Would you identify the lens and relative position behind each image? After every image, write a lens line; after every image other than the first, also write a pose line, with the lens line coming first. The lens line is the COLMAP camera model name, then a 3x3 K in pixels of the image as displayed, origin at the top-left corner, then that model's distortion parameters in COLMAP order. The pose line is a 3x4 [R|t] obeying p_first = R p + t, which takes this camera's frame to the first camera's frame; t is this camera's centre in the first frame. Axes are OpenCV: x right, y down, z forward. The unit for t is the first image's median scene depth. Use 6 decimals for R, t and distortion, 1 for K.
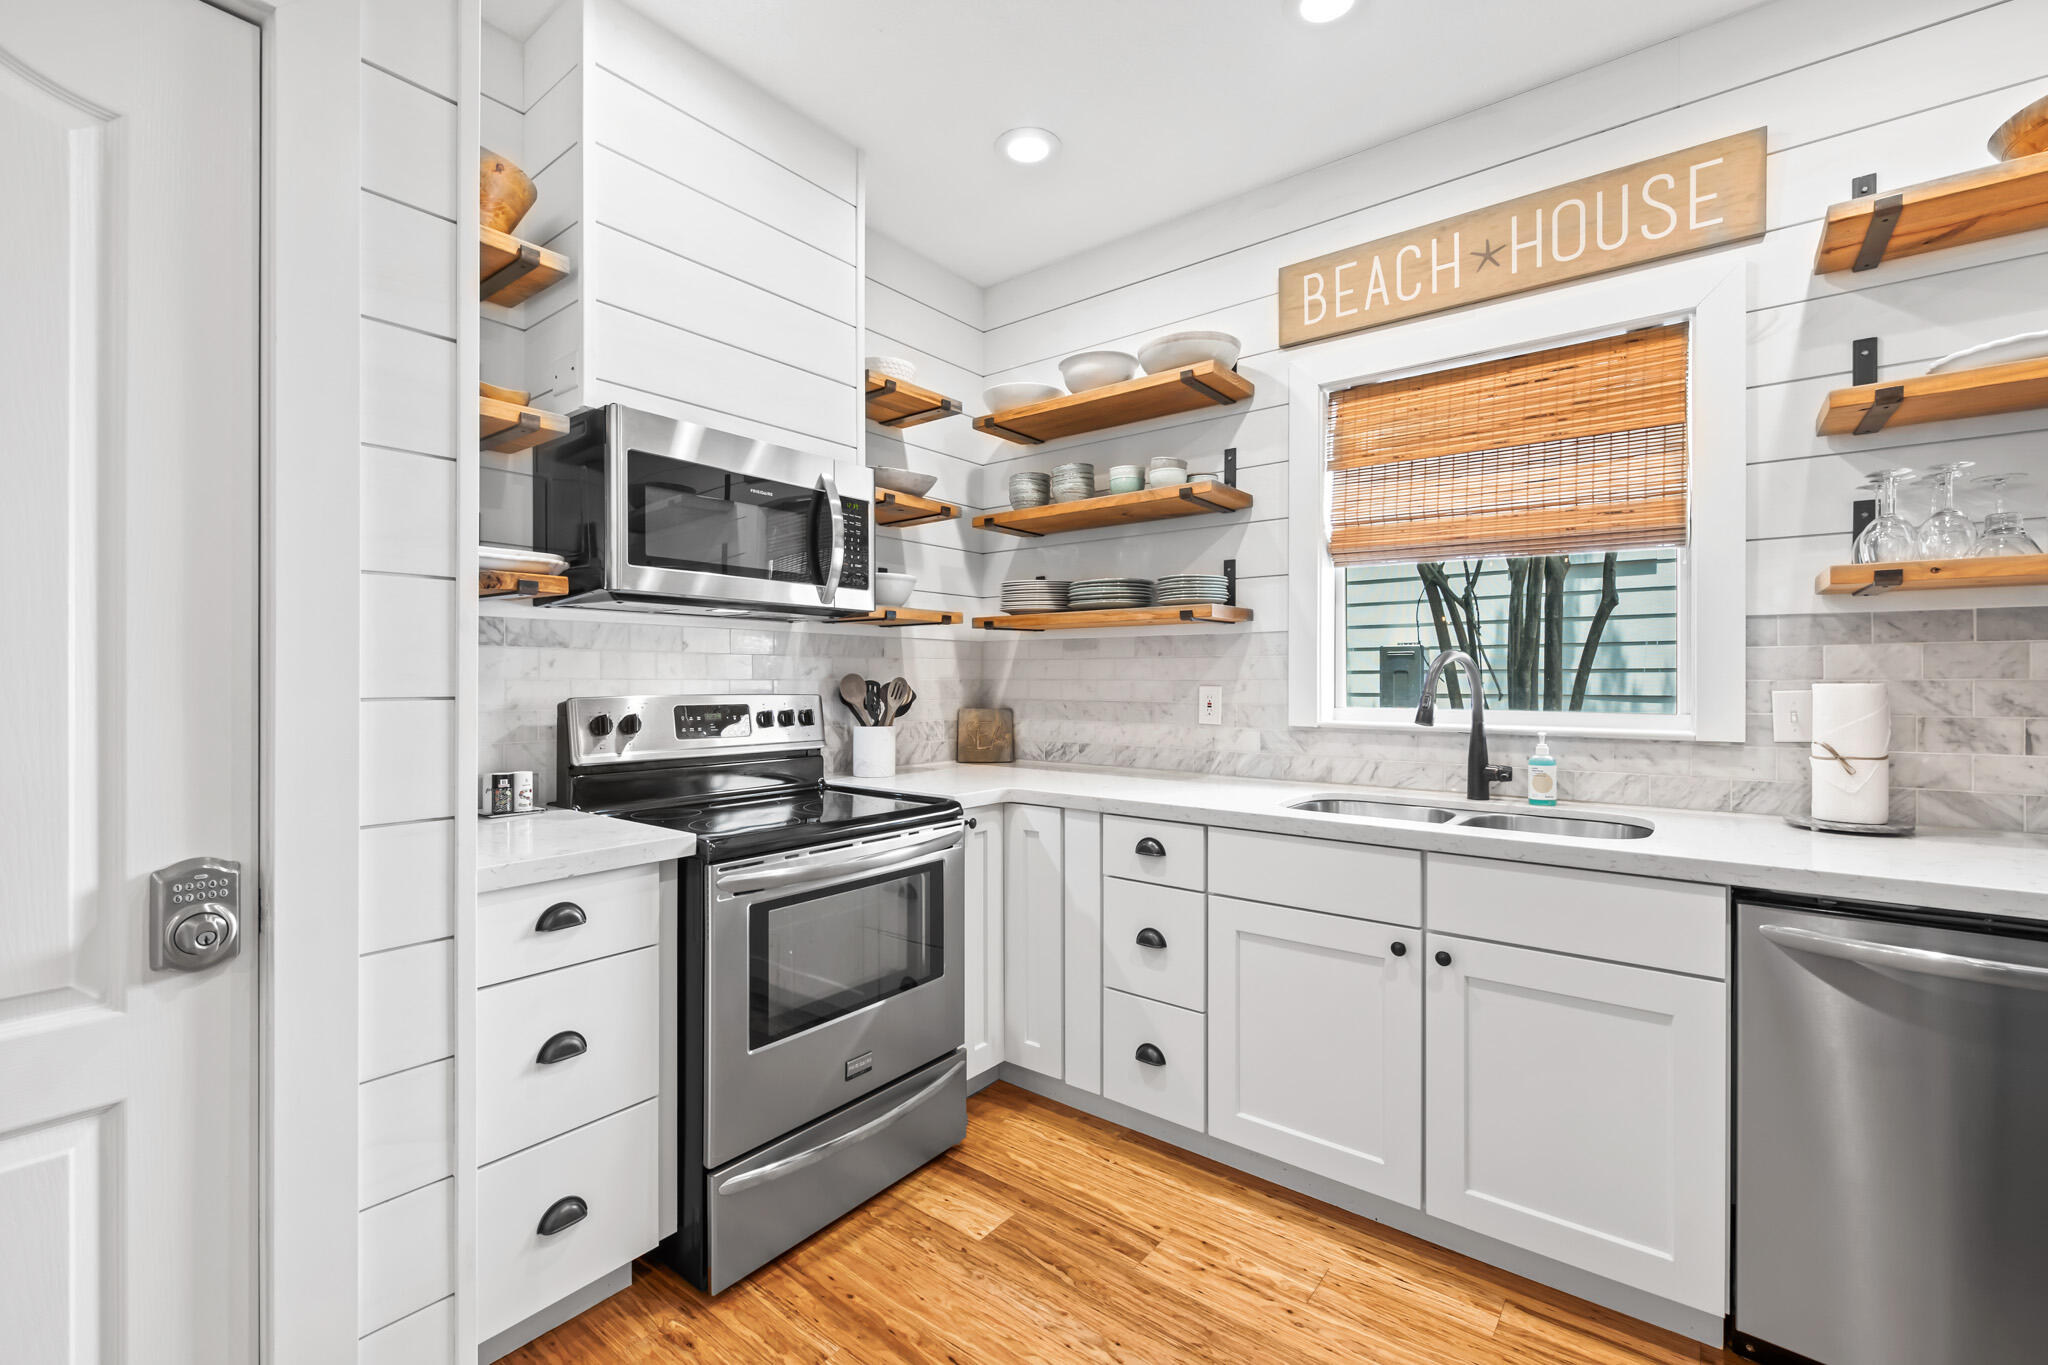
lens RADIAL K [[883.1, 0, 1004.3], [0, 883.1, 680.2], [0, 0, 1]] dist [-0.000856, -0.000976]
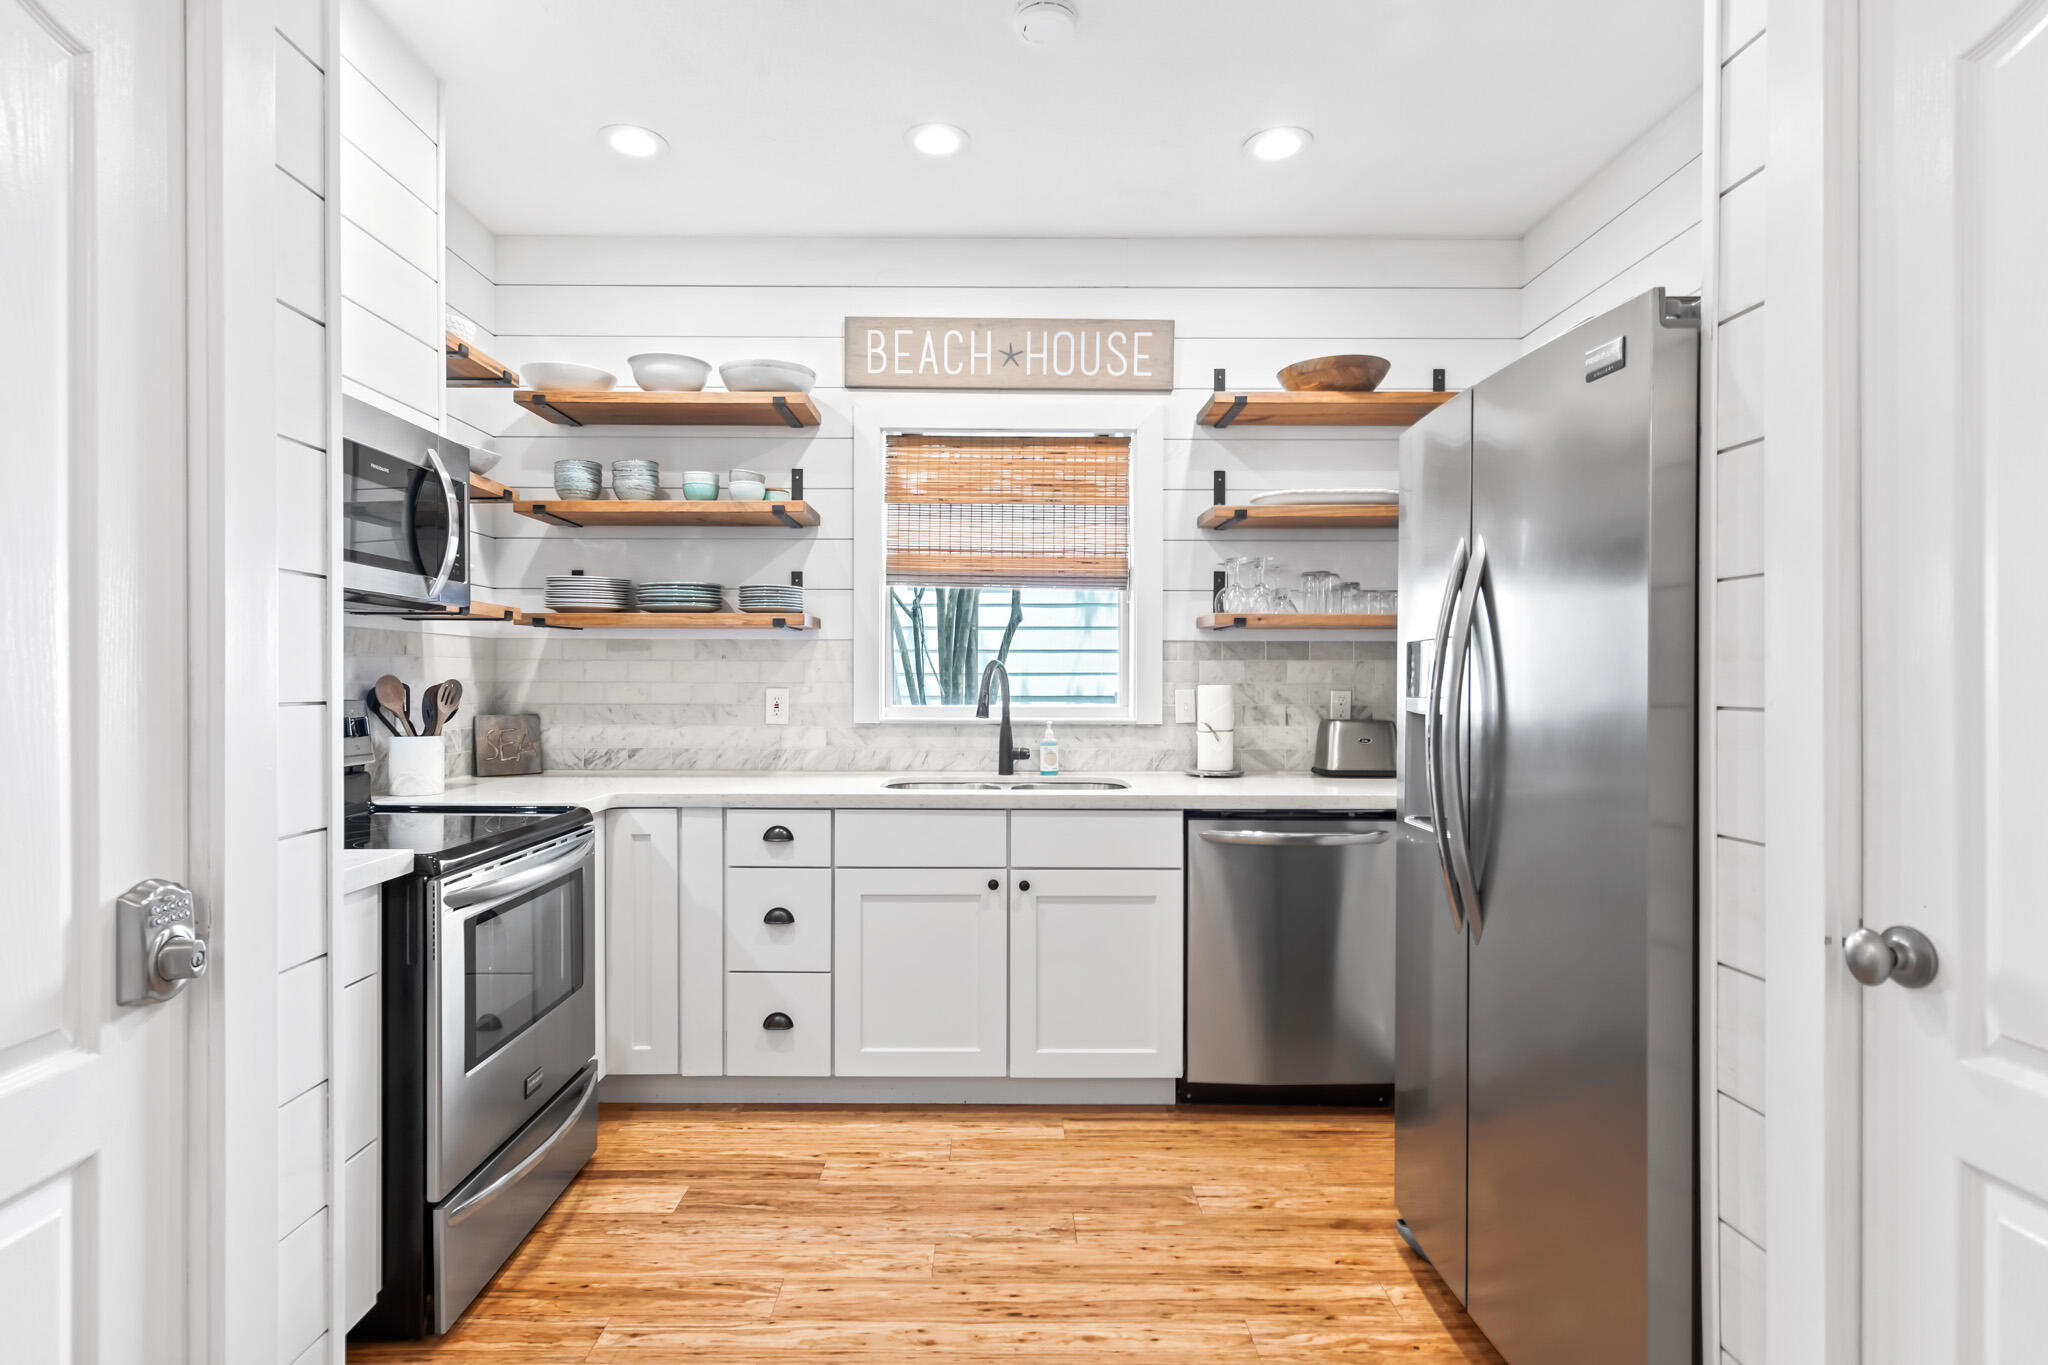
lens RADIAL K [[1043.1, 0, 1006.0], [0, 1043.1, 683.0], [0, 0, 1]] dist [0.002758, -0.000971]
pose [[0.775662, -0.000805, 0.631149, -0.499777], [-0.000934, 0.999997, 0.002422, -0.003927], [-0.631148, -0.002468, 0.775658, -0.219345]]
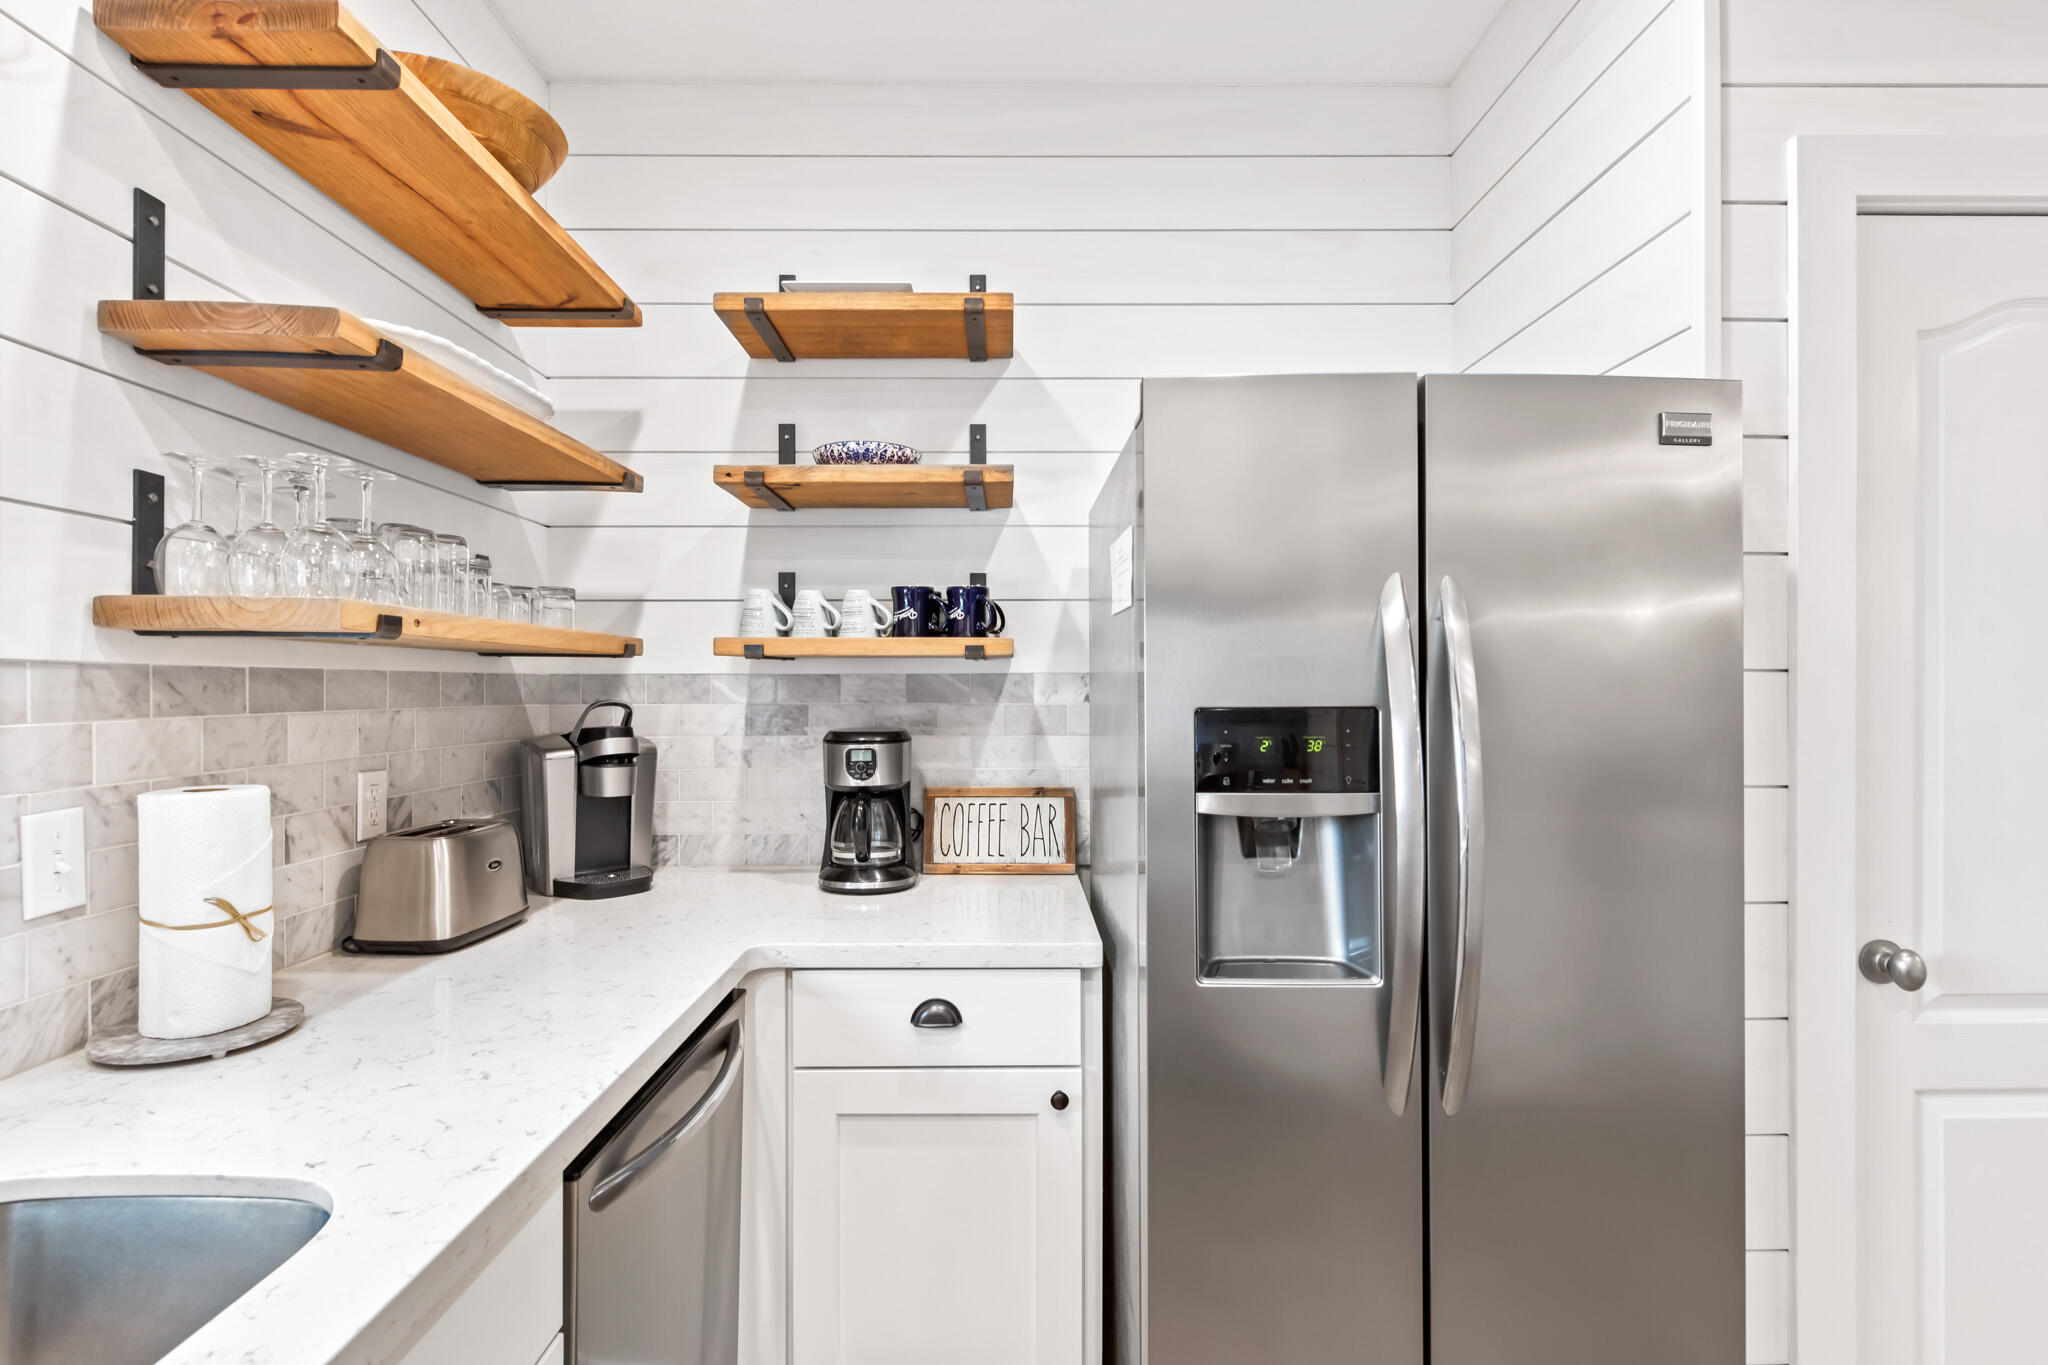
lens RADIAL K [[953.3, 0, 1026.5], [0, 953.3, 690.4], [0, 0, 1]] dist [-0.001475, 0.000532]
pose [[-0.642337, -0.003564, 0.766414, 0.113780], [-0.000342, 0.999990, 0.004364, -0.059511], [-0.766423, 0.002542, -0.642332, 0.910773]]
